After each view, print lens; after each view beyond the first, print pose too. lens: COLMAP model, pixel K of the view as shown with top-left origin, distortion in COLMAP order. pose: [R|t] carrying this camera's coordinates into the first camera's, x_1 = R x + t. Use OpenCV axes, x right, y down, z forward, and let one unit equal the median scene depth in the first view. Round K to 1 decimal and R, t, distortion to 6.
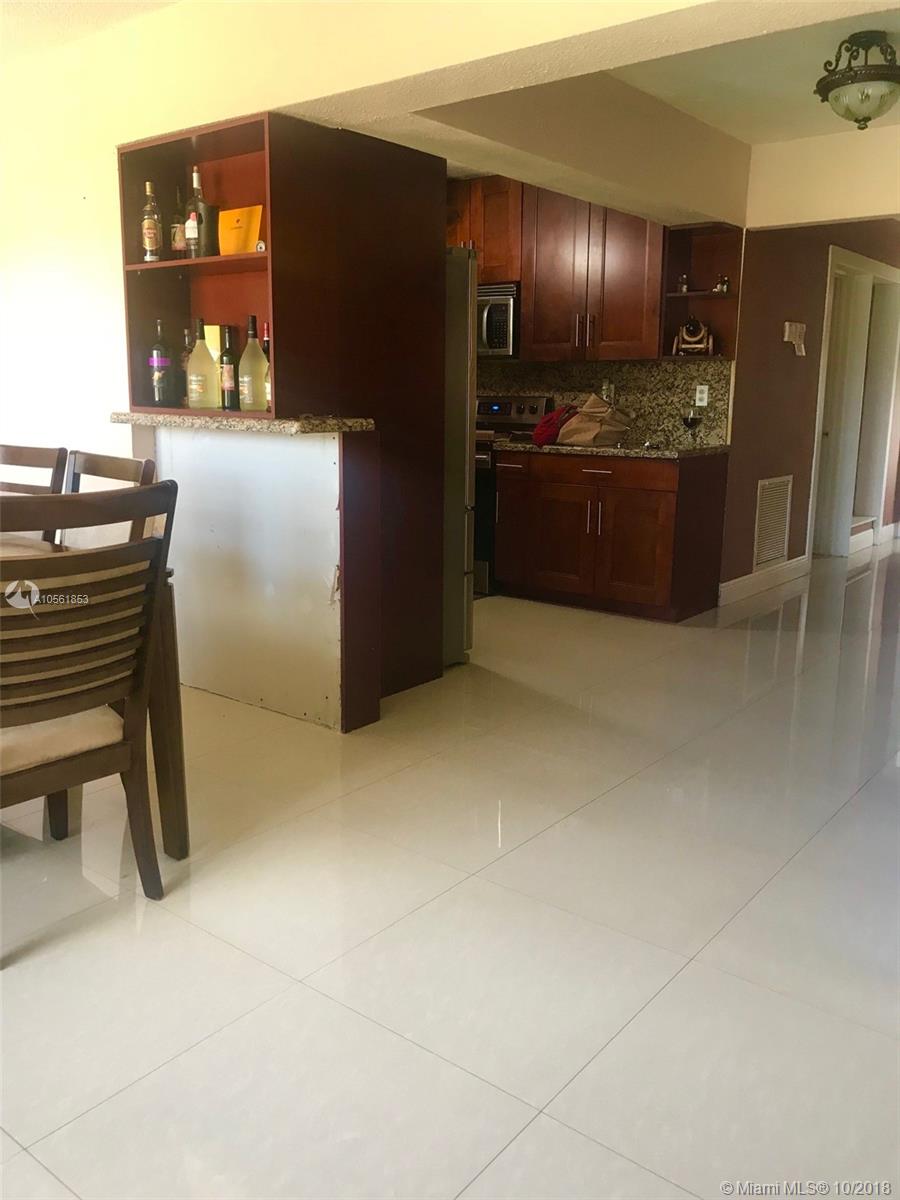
lens RADIAL K [[991.7, 0, 446.7], [0, 991.7, 594.2], [0, 0, 1]] dist [0.034065, -0.040318]
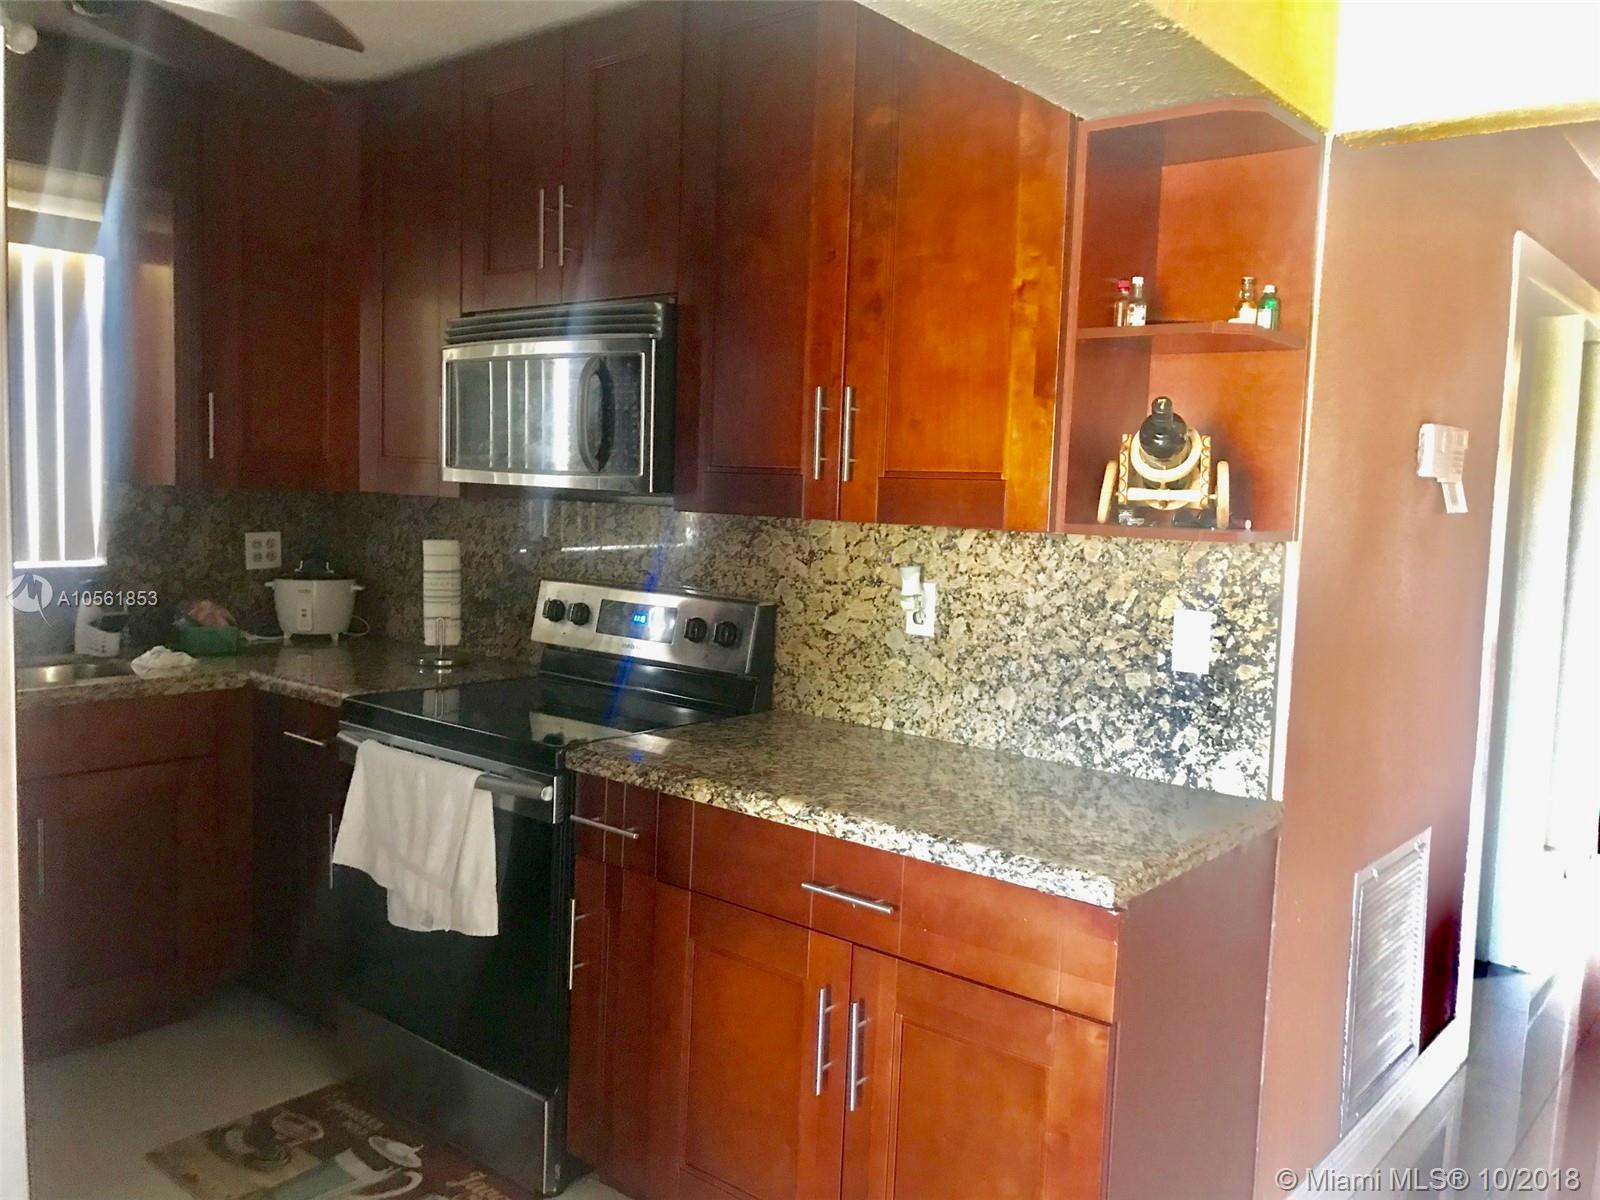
lens RADIAL K [[1322.2, 0, 799.1], [0, 1322.2, 594.1], [0, 0, 1]] dist [0.034065, -0.040318]
pose [[0.999474, 0.028252, -0.015942, 0.135870], [-0.029945, 0.992501, -0.118514, -0.160014], [0.012474, 0.118929, 0.992824, 0.569772]]
